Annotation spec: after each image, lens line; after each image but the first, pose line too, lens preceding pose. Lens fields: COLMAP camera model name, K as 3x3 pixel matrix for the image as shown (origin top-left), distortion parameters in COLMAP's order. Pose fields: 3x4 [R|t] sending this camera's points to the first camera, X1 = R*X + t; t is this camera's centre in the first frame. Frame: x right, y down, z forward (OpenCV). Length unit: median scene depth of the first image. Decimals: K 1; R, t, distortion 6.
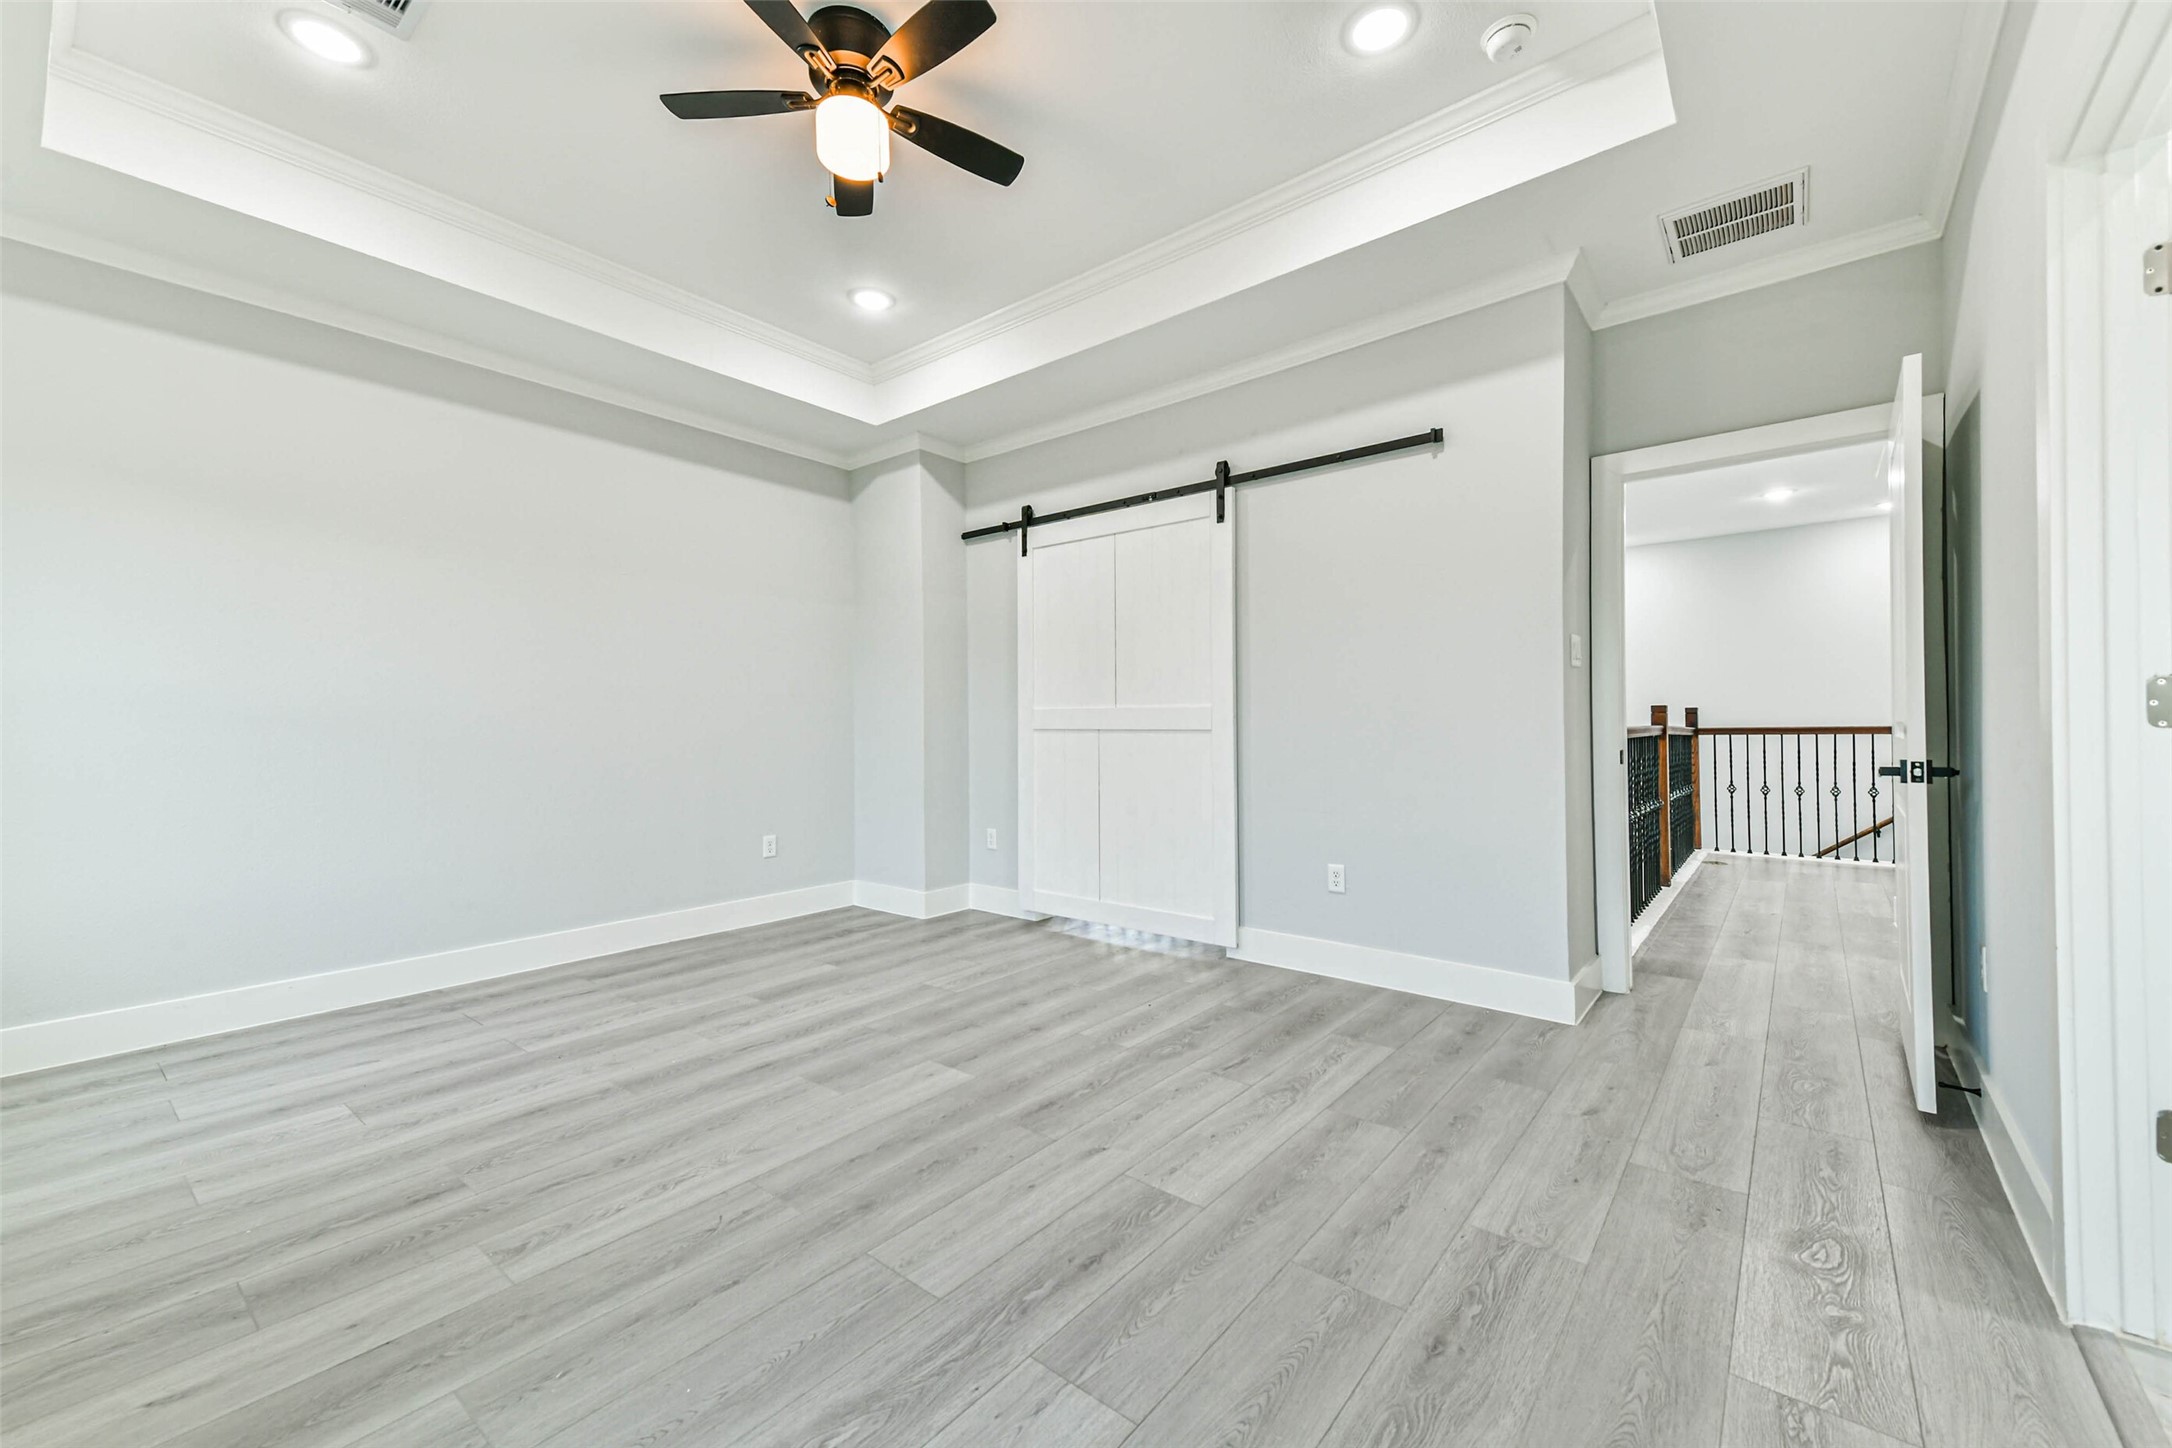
lens RADIAL K [[850.5, 0, 1096.7], [0, 850.5, 724.0], [0, 0, 1]] dist [0.027205, -0.000669]
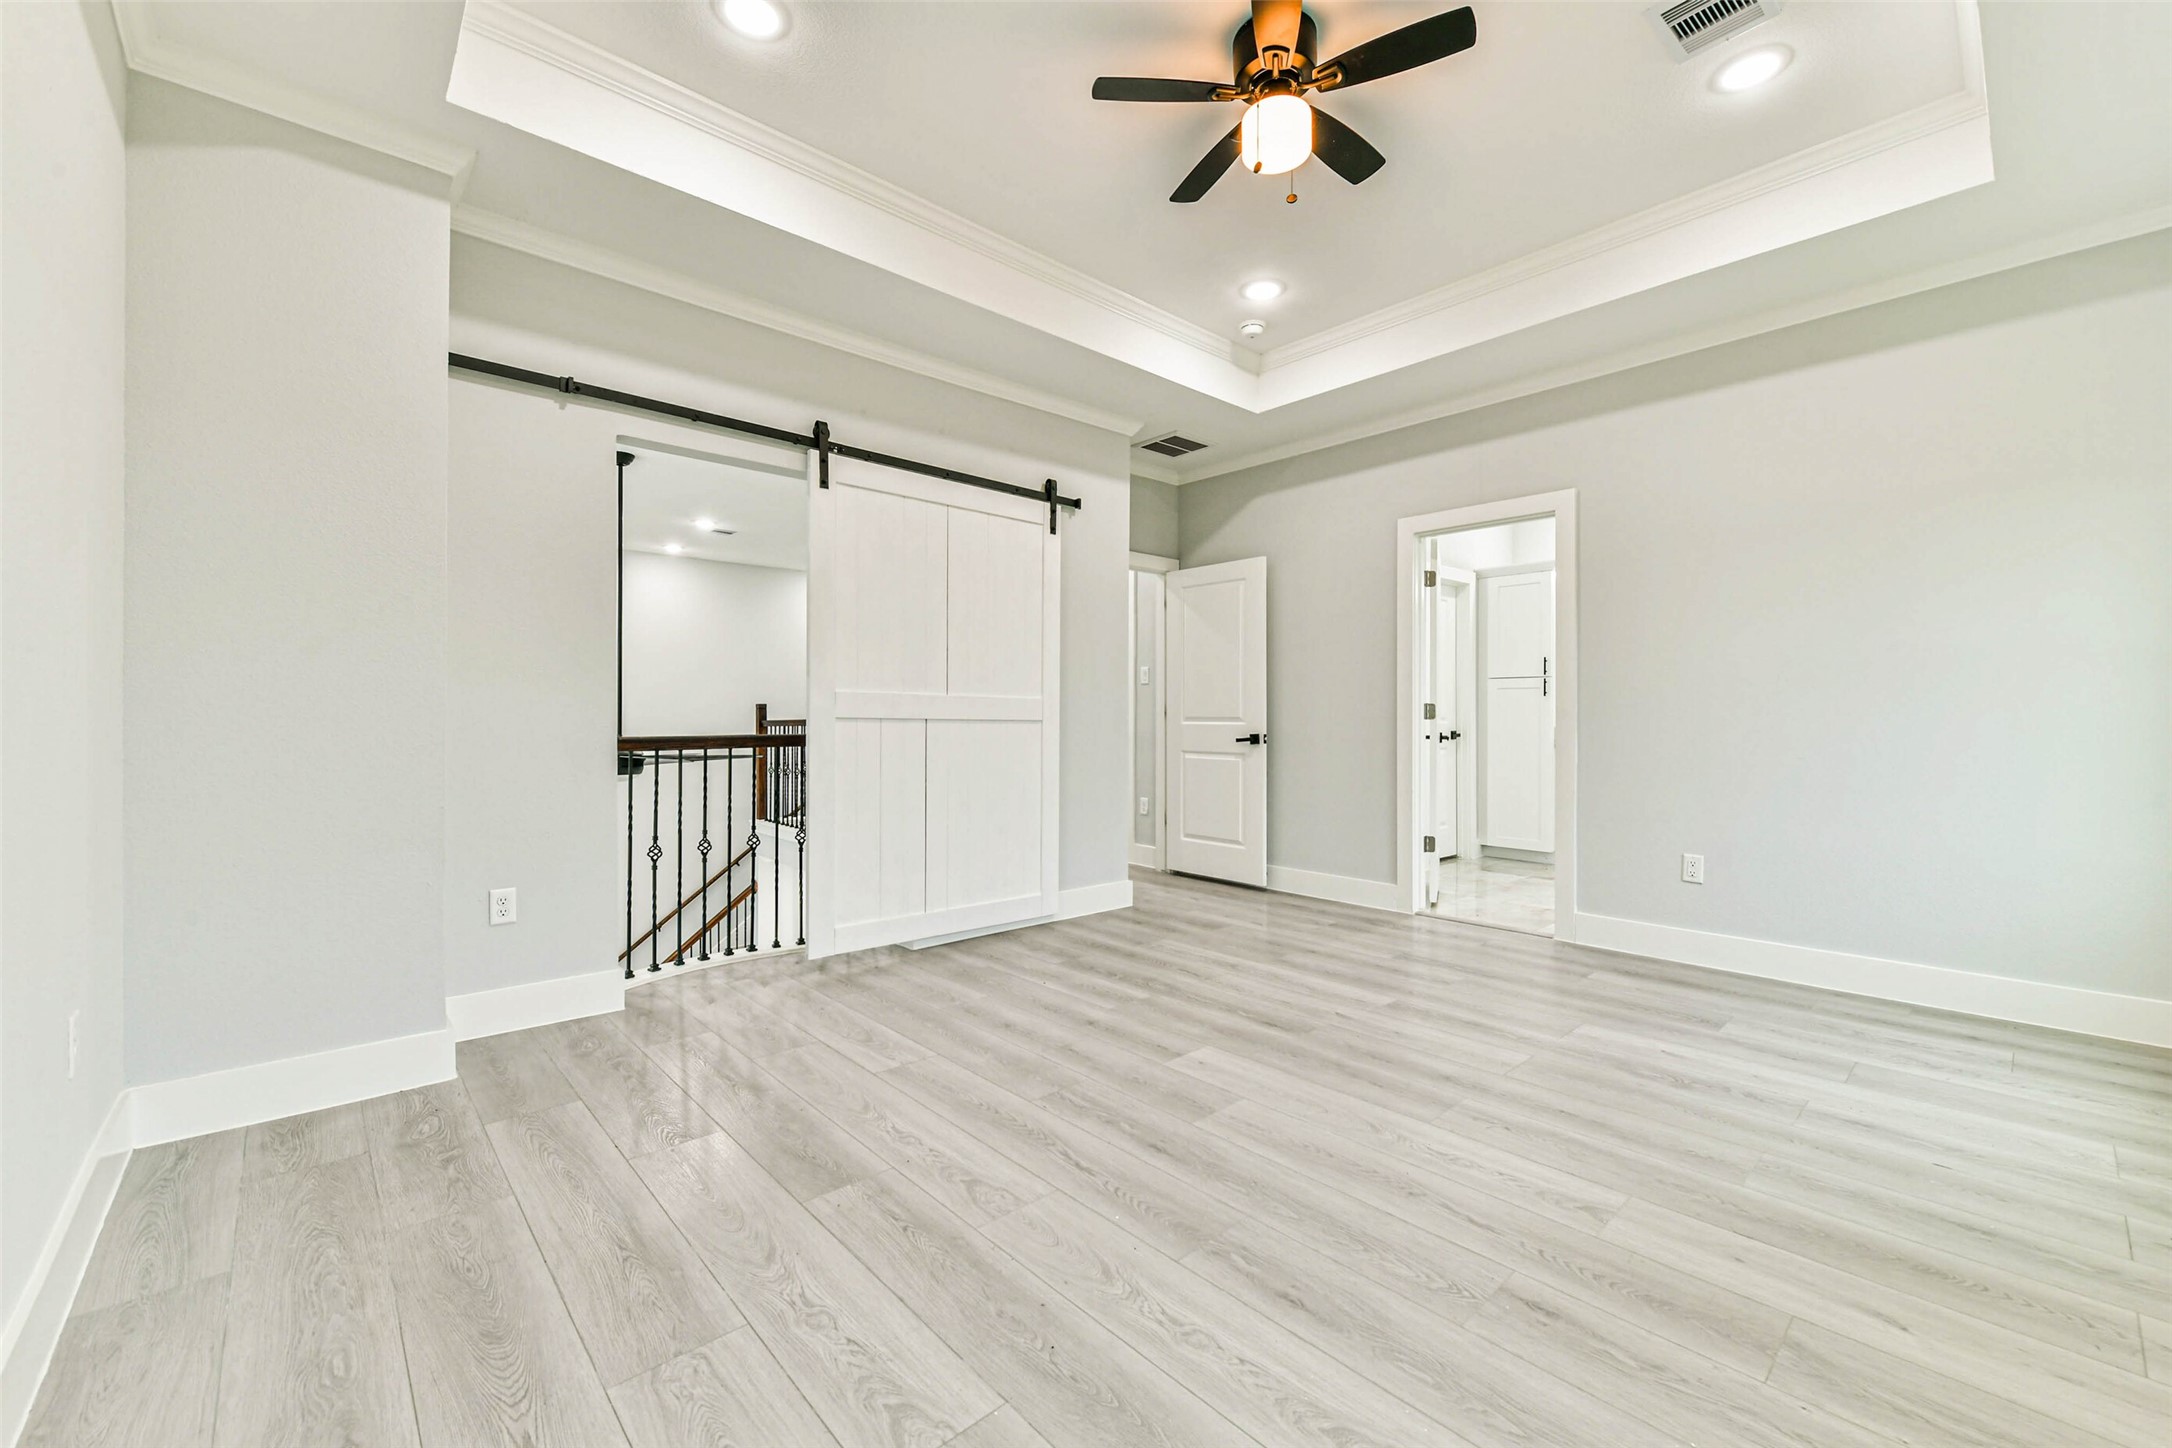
lens RADIAL K [[893.0, 0, 1079.2], [0, 893.0, 711.1], [0, 0, 1]] dist [0.020561, 0.000036]
pose [[0.149192, 0.016074, 0.988678, -1.143116], [-0.007481, 0.999858, -0.015127, 0.015862], [-0.988780, -0.005139, 0.149291, 0.896804]]
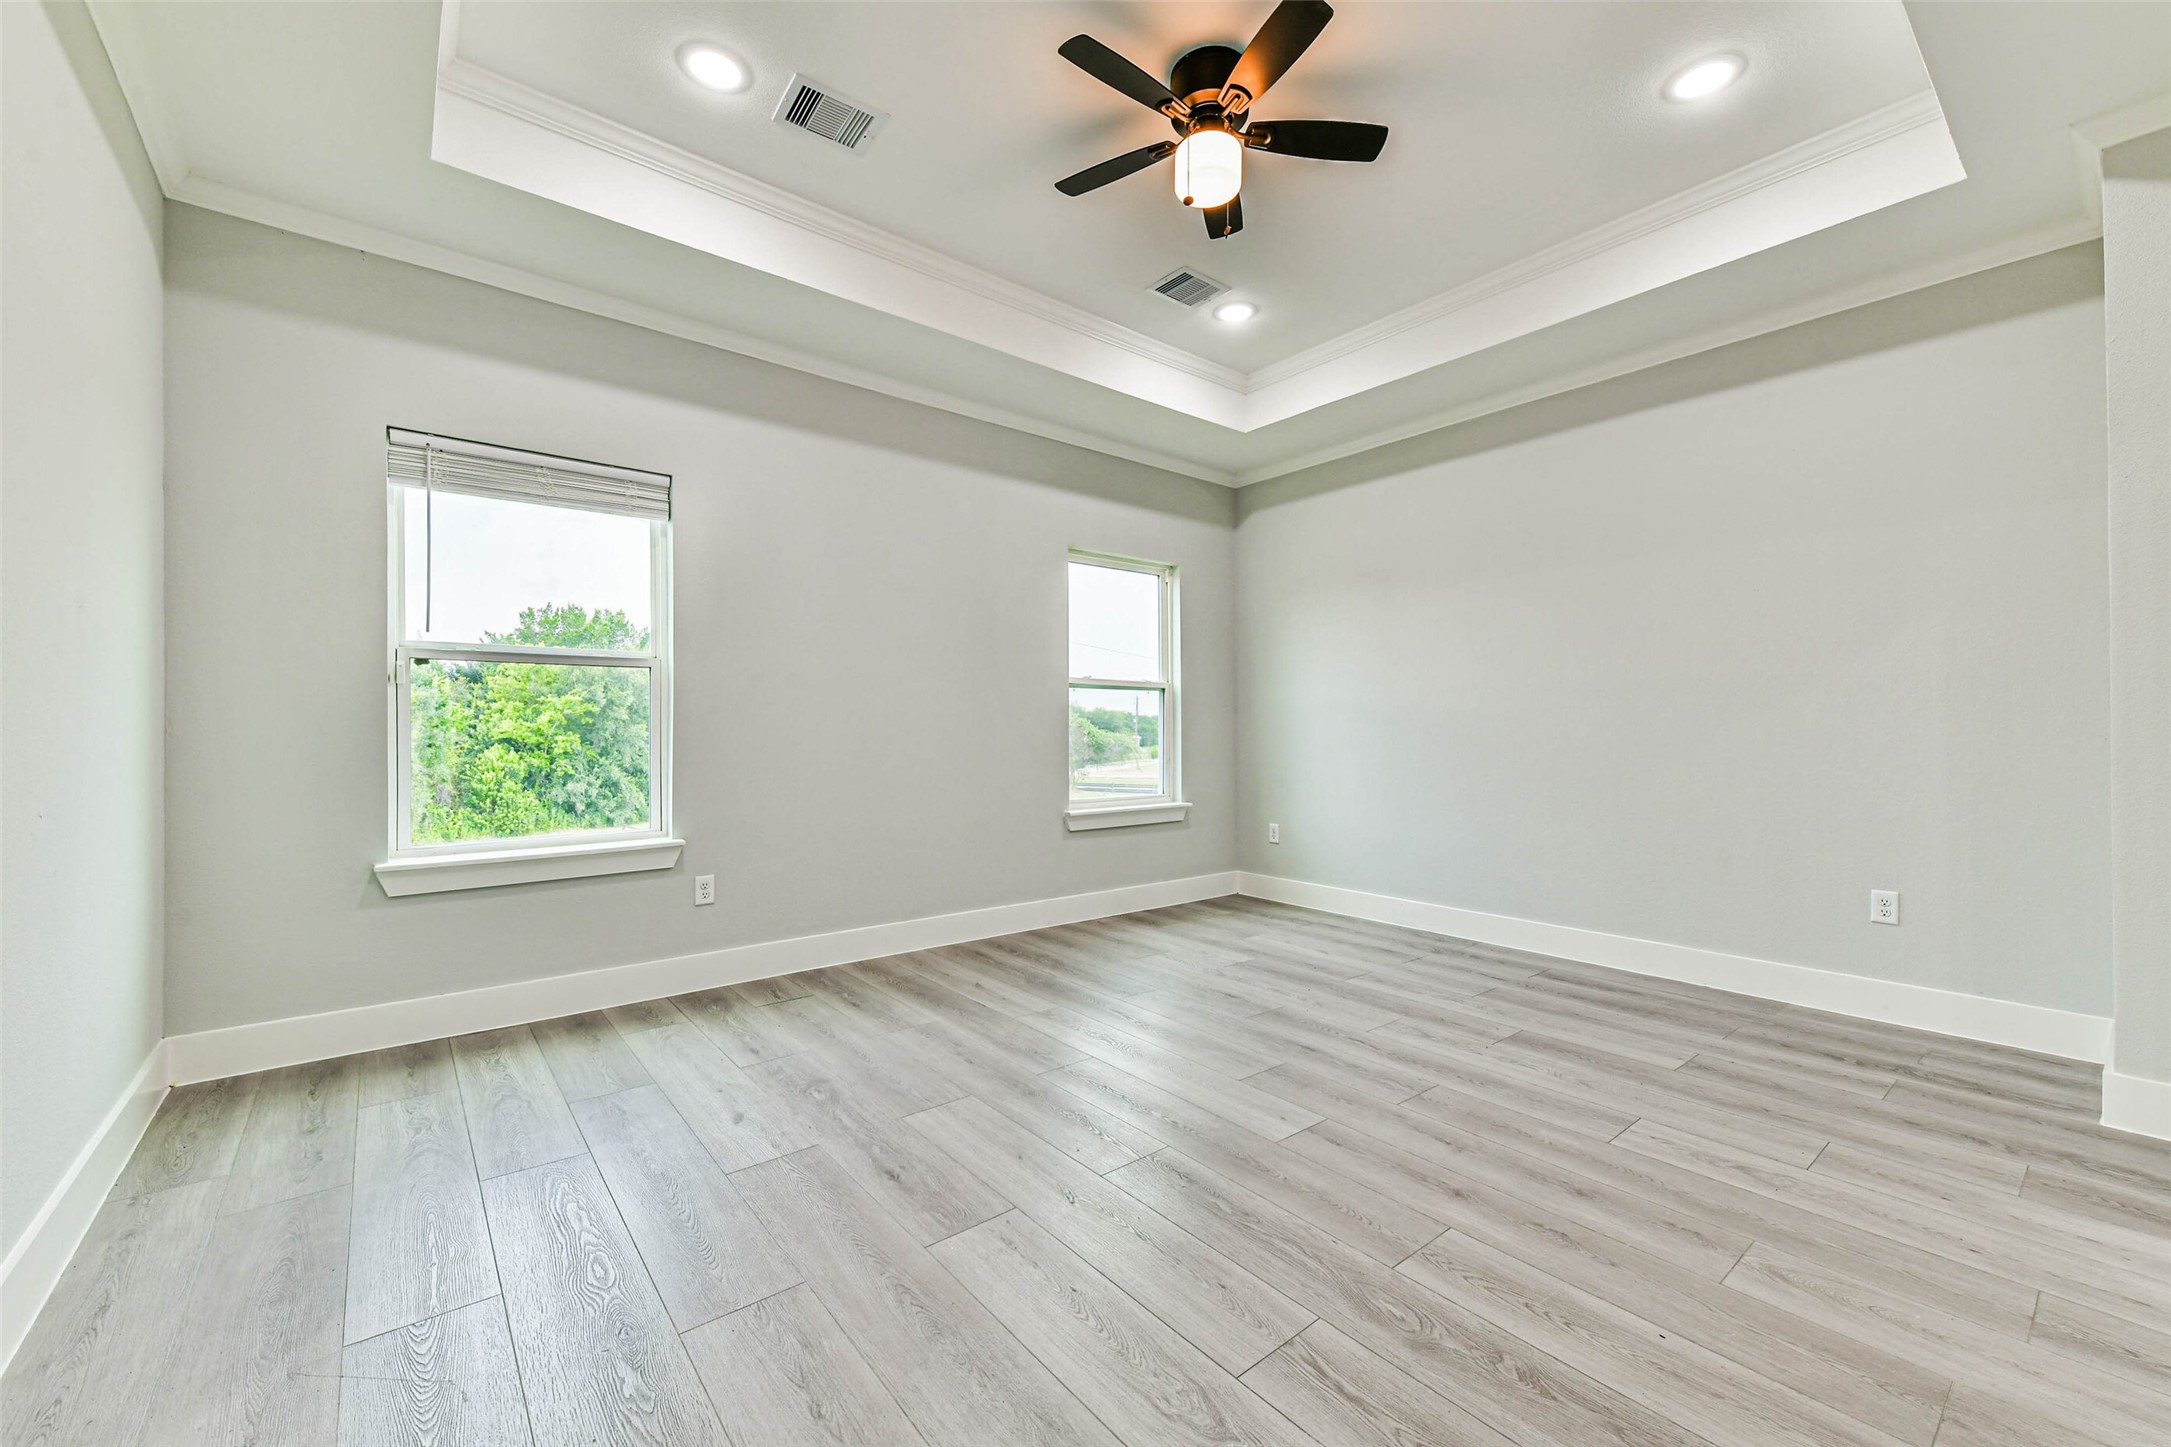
lens RADIAL K [[852.8, 0, 1083.6], [0, 852.8, 720.4], [0, 0, 1]] dist [0.036000, -0.000391]
pose [[-0.201757, 0.002082, -0.979433, 0.661835], [0.005434, 0.999985, 0.001006, -0.006493], [0.979420, -0.005119, -0.201766, 0.890412]]
